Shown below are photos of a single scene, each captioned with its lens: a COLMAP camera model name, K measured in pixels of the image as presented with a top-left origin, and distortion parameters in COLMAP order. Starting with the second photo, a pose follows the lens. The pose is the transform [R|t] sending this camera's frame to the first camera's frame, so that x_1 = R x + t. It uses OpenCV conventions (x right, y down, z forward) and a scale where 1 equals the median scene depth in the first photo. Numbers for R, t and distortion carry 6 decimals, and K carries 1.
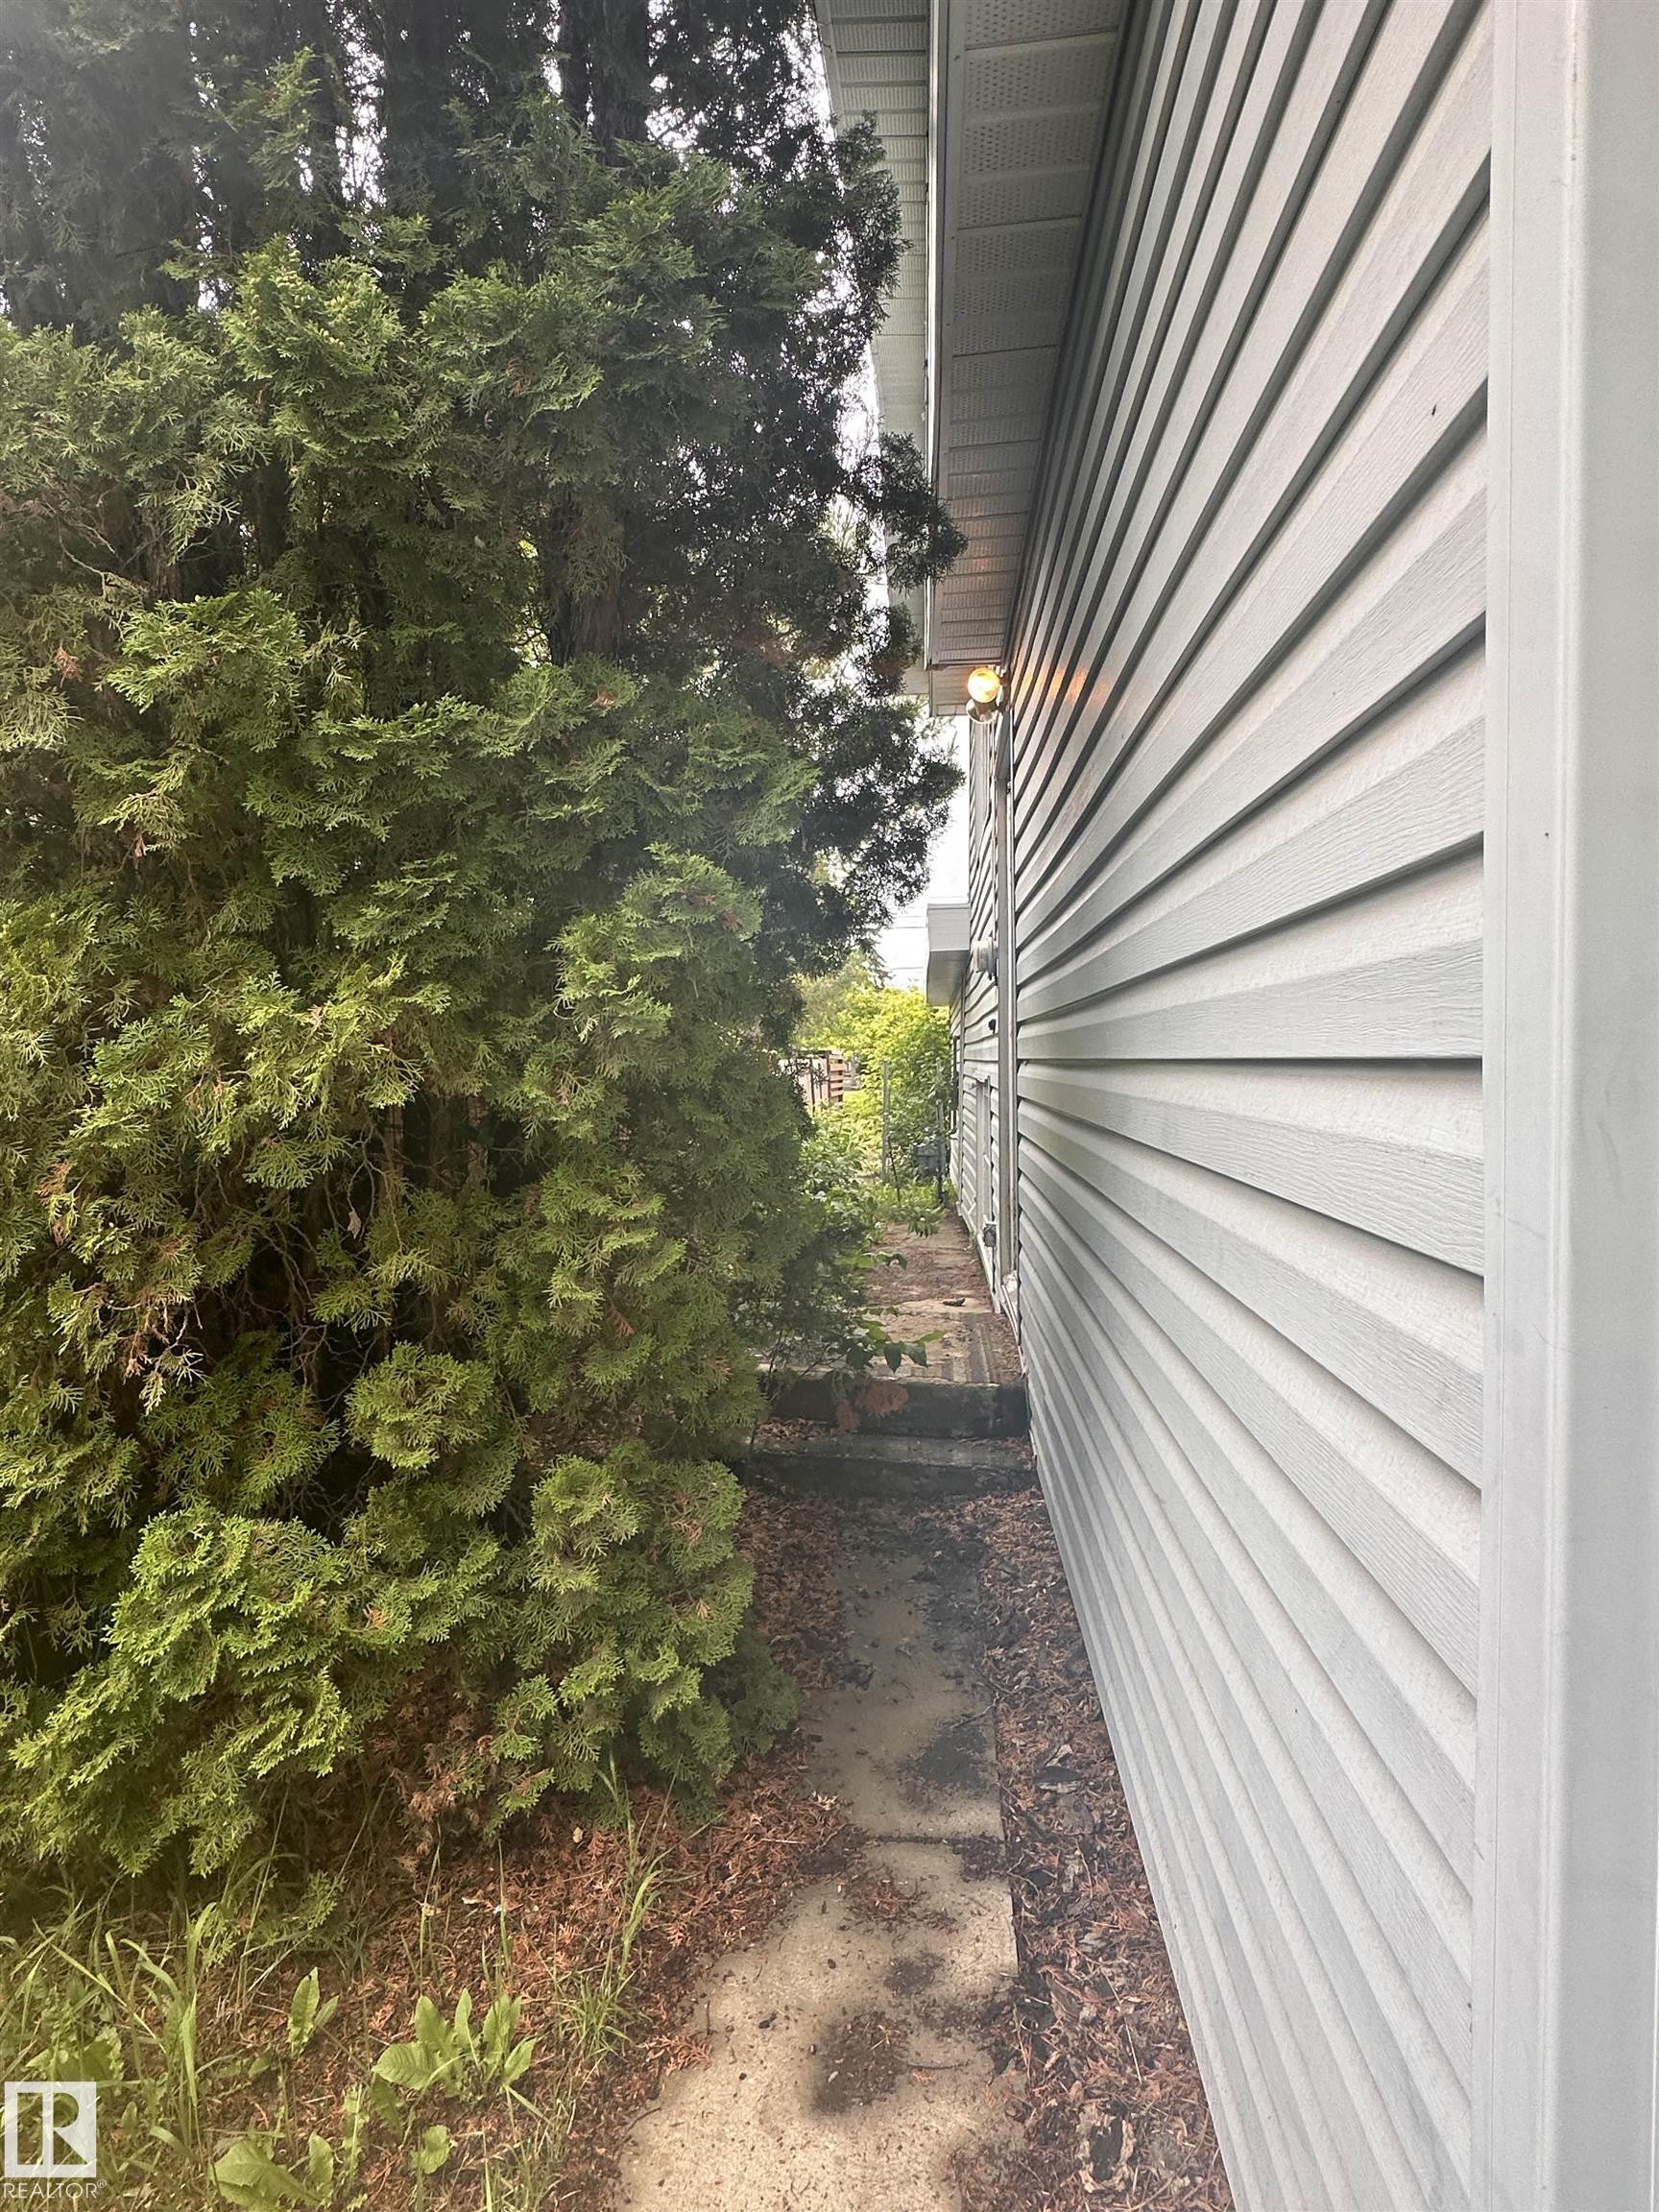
lens RADIAL K [[1152.6, 0, 828.1], [0, 1152.6, 1103.0], [0, 0, 1]] dist [-0.001315, 0.000359]
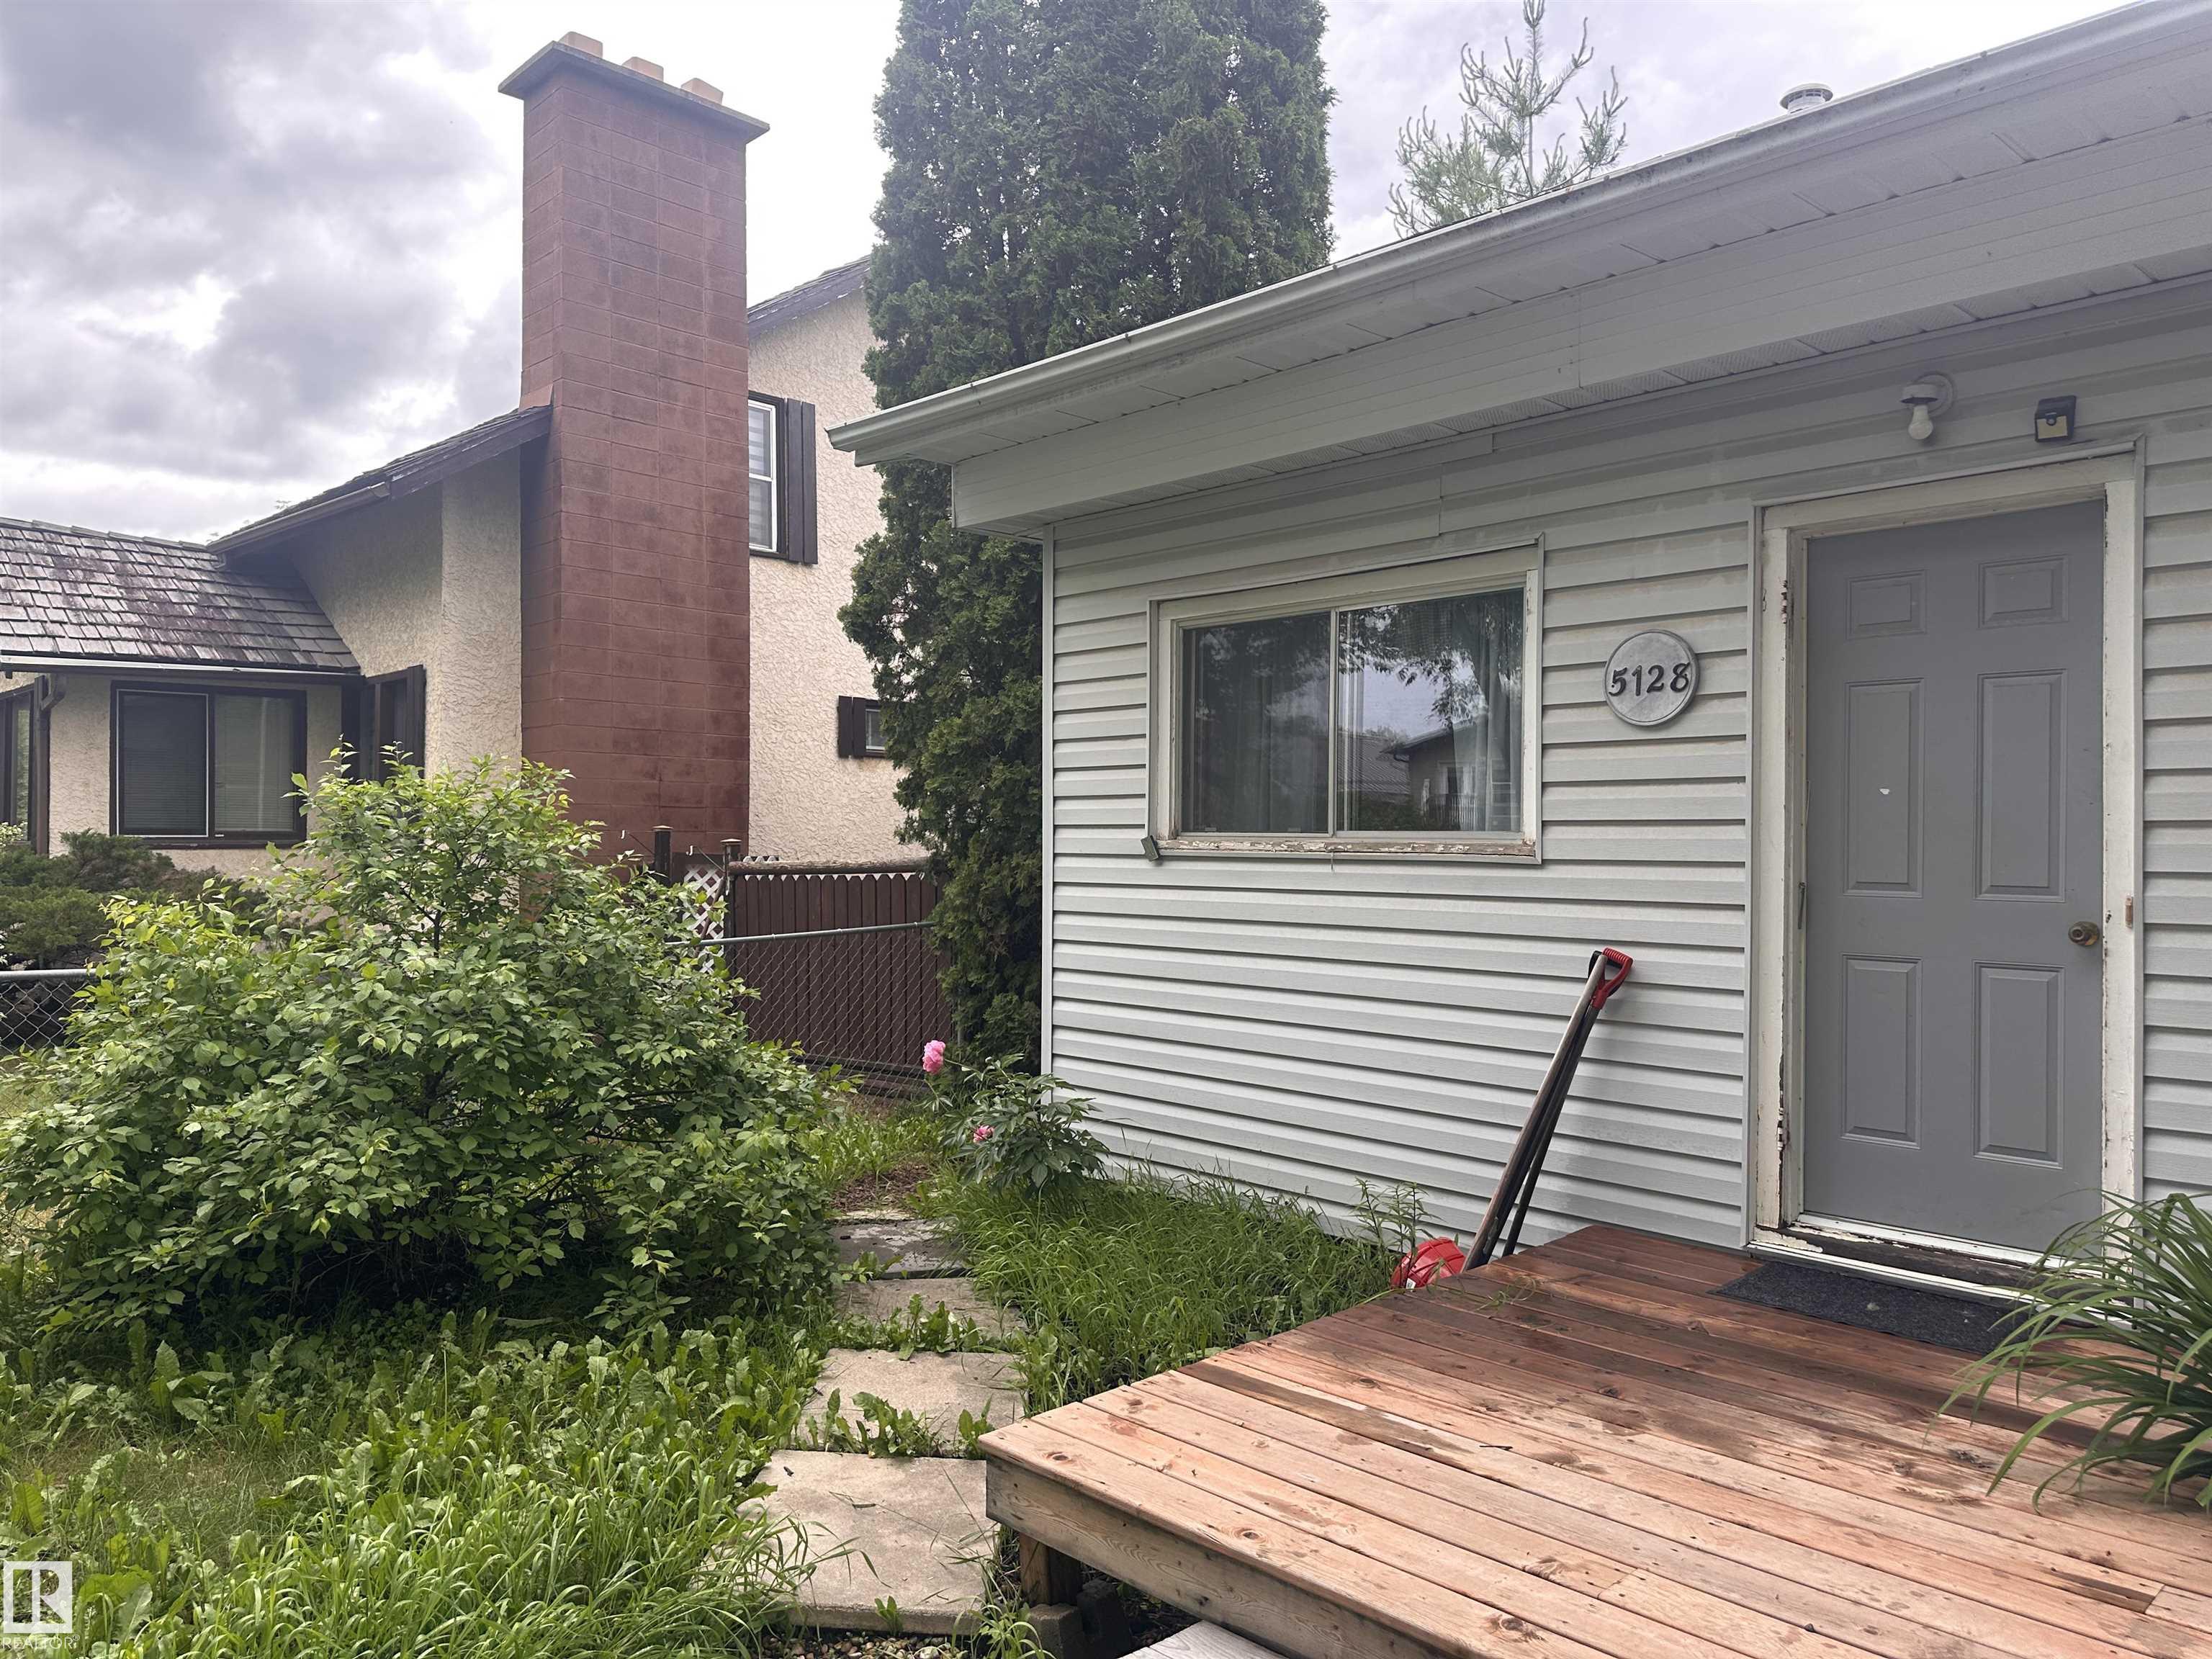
lens RADIAL K [[1594.4, 0, 1101.8], [0, 1594.4, 828.7], [0, 0, 1]] dist [0.067328, -0.061525]
pose [[0.761031, 0.007582, -0.648672, 3.324621], [-0.036786, 0.998827, -0.031484, -0.028000], [0.647672, 0.047823, 0.760417, -3.030480]]
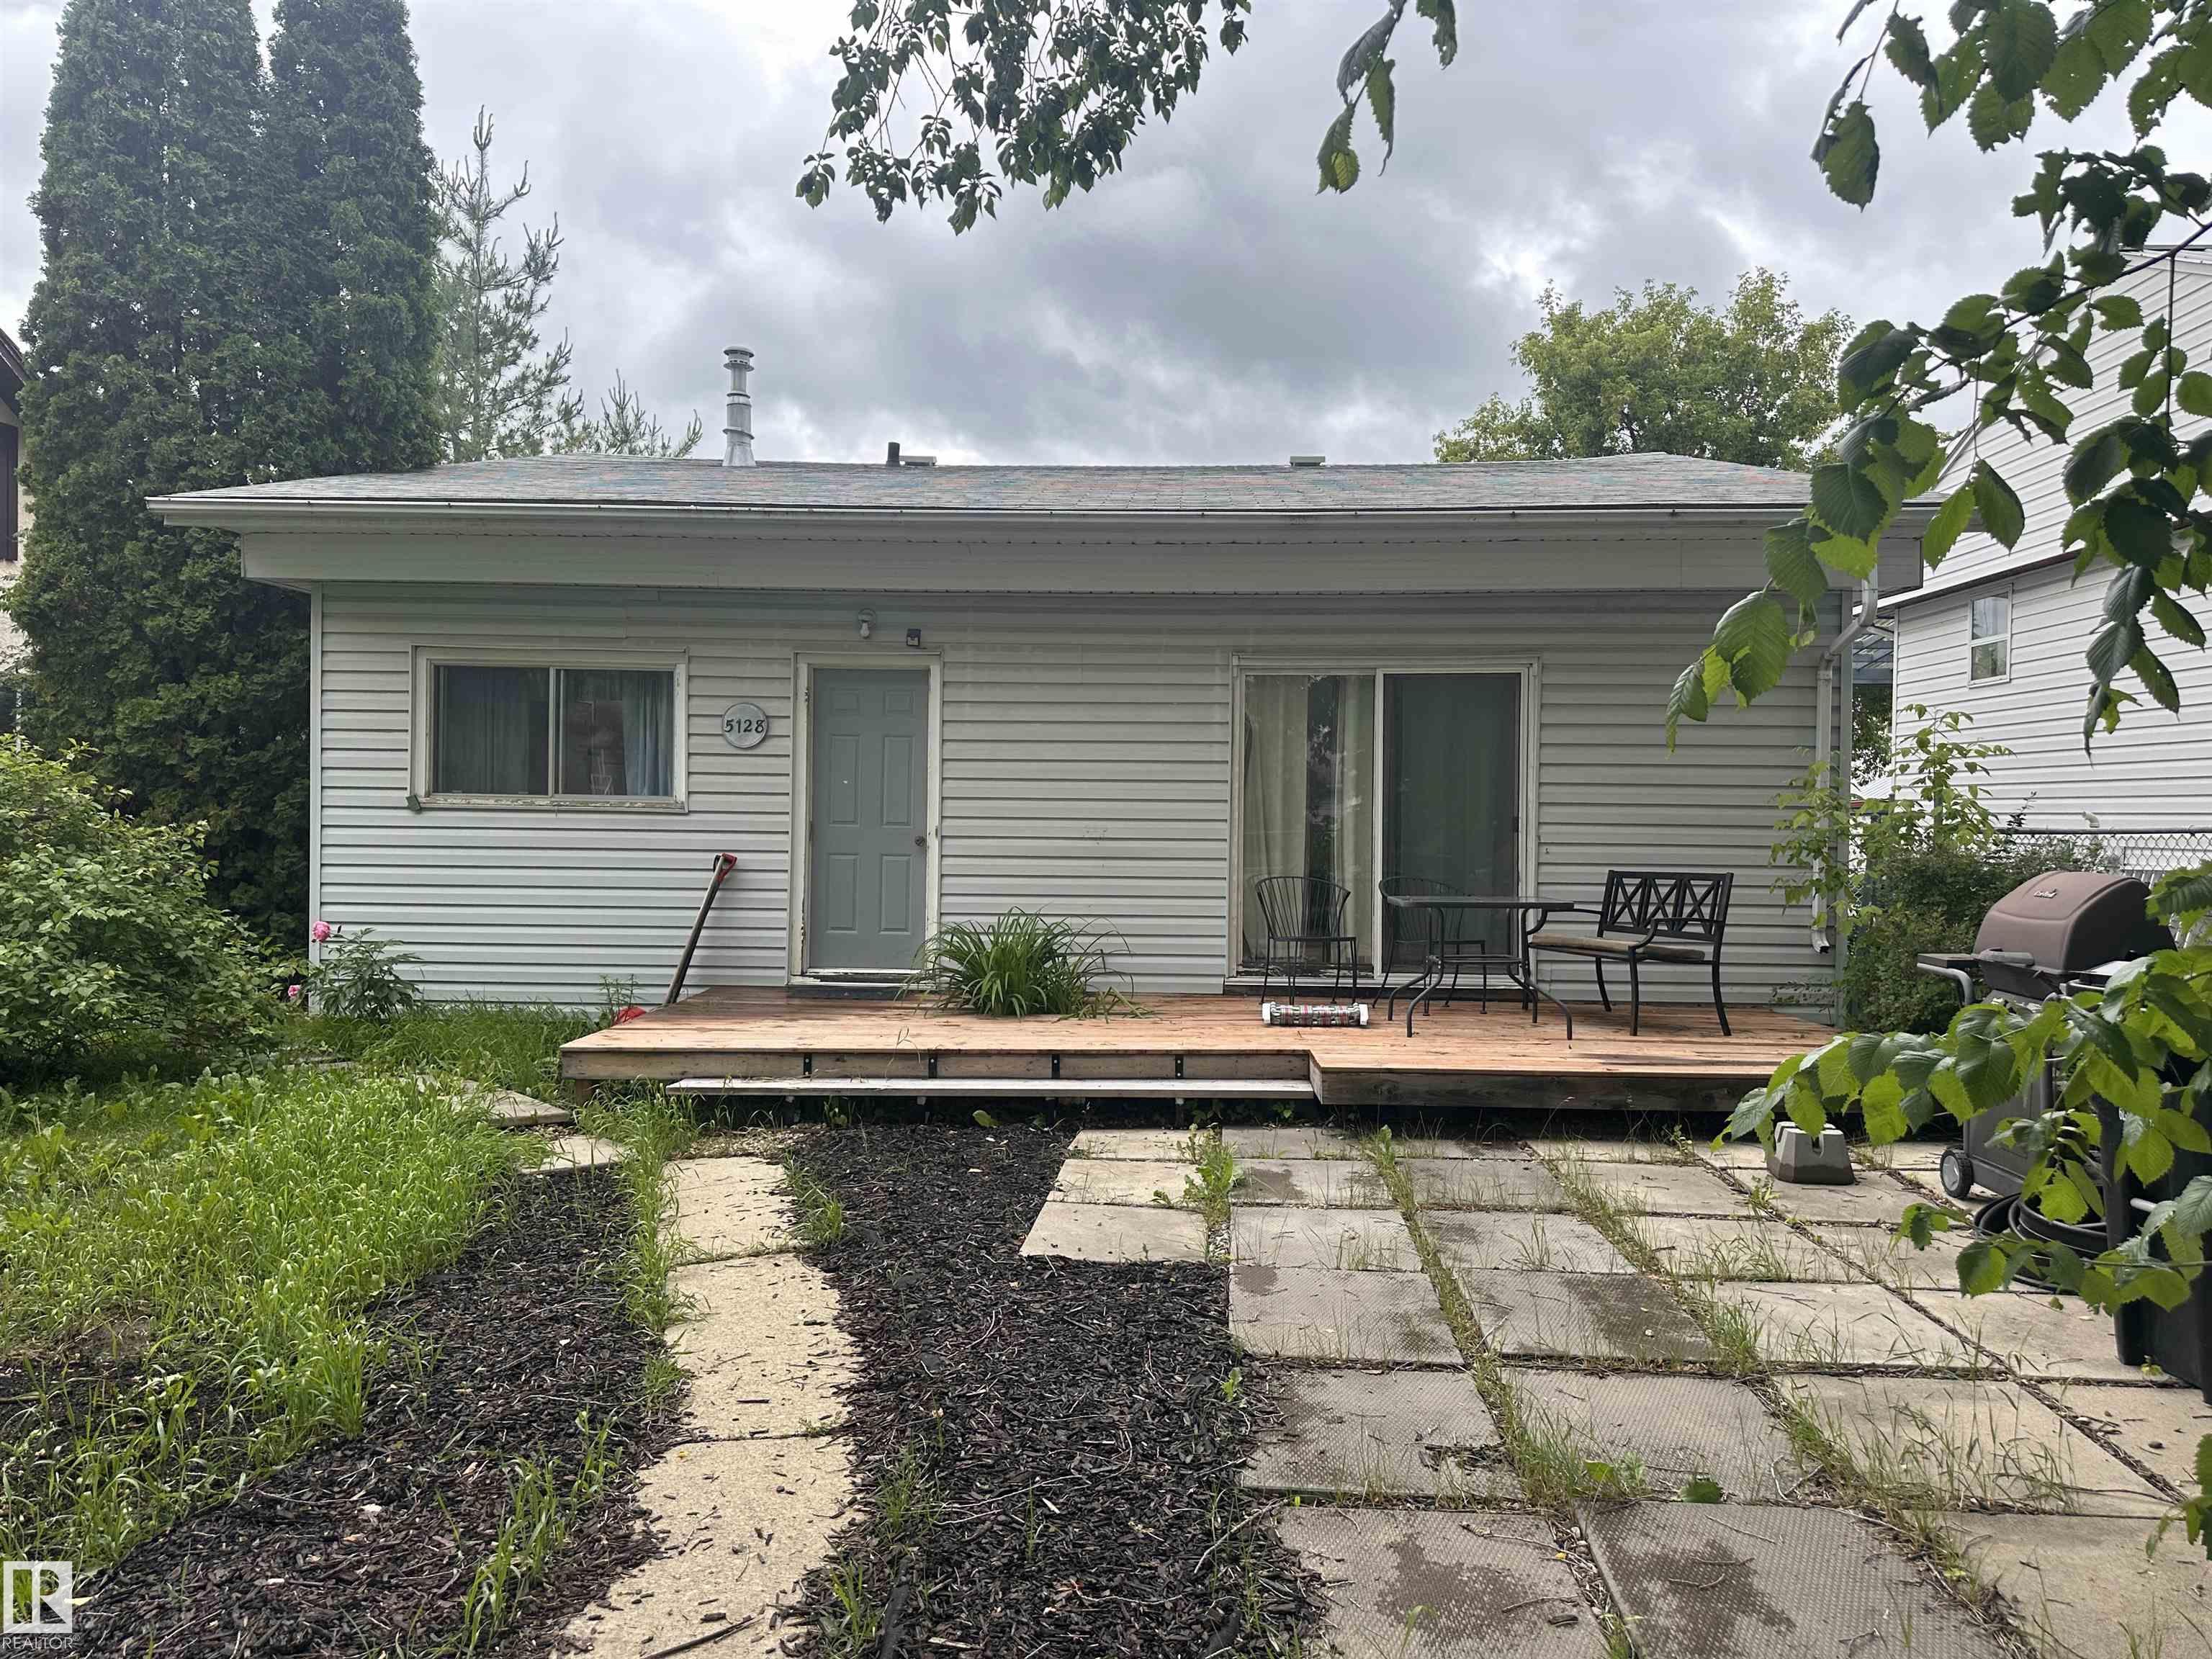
lens RADIAL K [[1594.4, 0, 1109.7], [0, 1594.4, 832.4], [0, 0, 1]] dist [0.067328, -0.061525]
pose [[0.999143, 0.024539, 0.033346, 3.394808], [-0.023544, 0.999275, -0.029922, 0.144369], [-0.034056, 0.029112, 0.998996, -6.592538]]
